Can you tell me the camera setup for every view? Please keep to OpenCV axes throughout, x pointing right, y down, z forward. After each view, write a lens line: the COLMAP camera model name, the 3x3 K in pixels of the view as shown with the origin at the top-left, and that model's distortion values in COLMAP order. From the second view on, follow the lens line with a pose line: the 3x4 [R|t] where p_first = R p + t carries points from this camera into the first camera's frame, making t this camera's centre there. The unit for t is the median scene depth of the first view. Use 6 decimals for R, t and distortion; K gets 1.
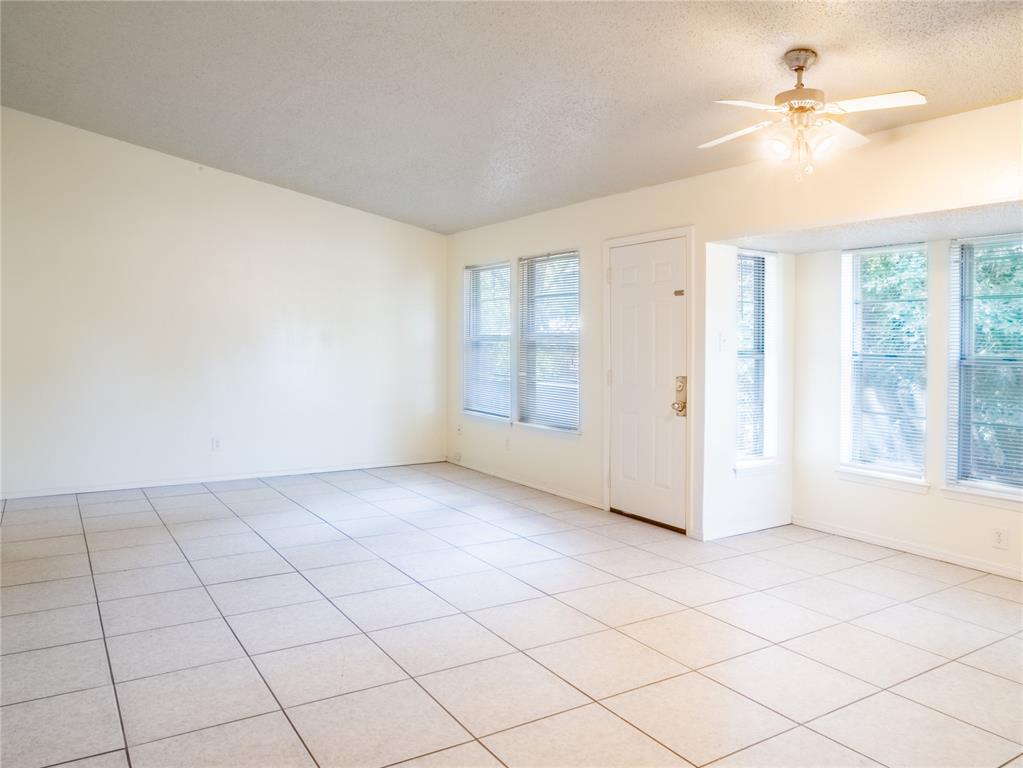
lens RADIAL K [[760.4, 0, 510.4], [0, 760.4, 344.3], [0, 0, 1]] dist [-0.026016, 0.000727]
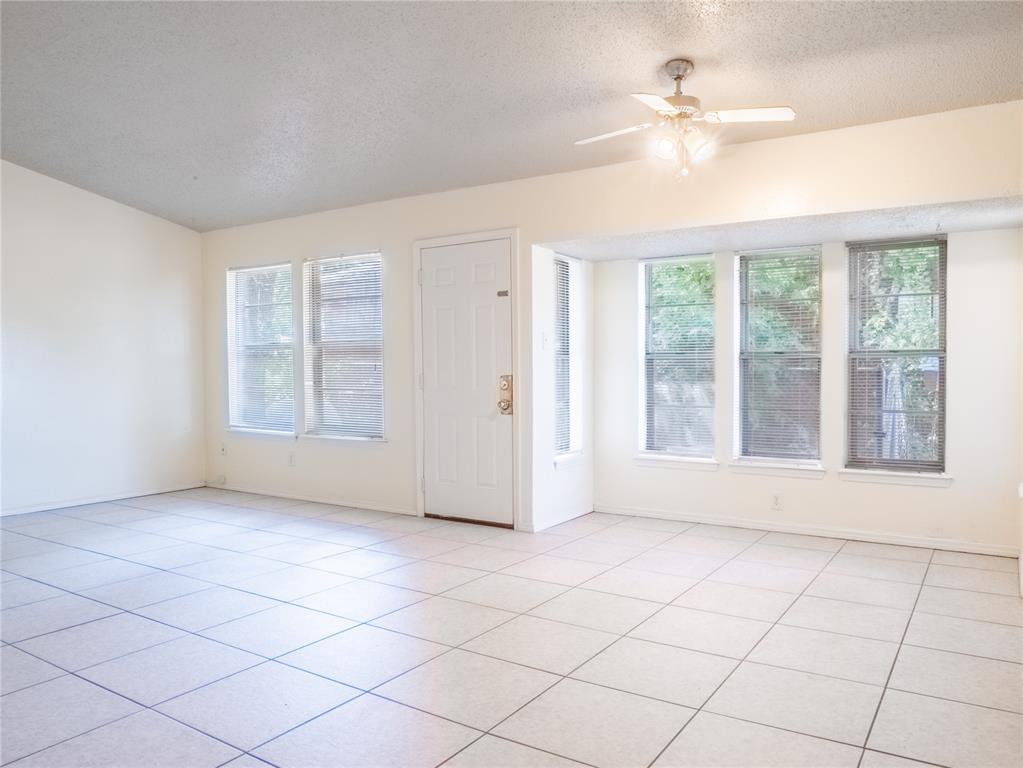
lens RADIAL K [[760.3, 0, 511.5], [0, 760.3, 384.0], [0, 0, 1]] dist [-0.028675, 0.005472]
pose [[0.907957, -0.020701, 0.418553, -0.199071], [0.014511, 0.999733, 0.017967, 0.035995], [-0.418813, -0.010240, 0.908015, 0.067900]]
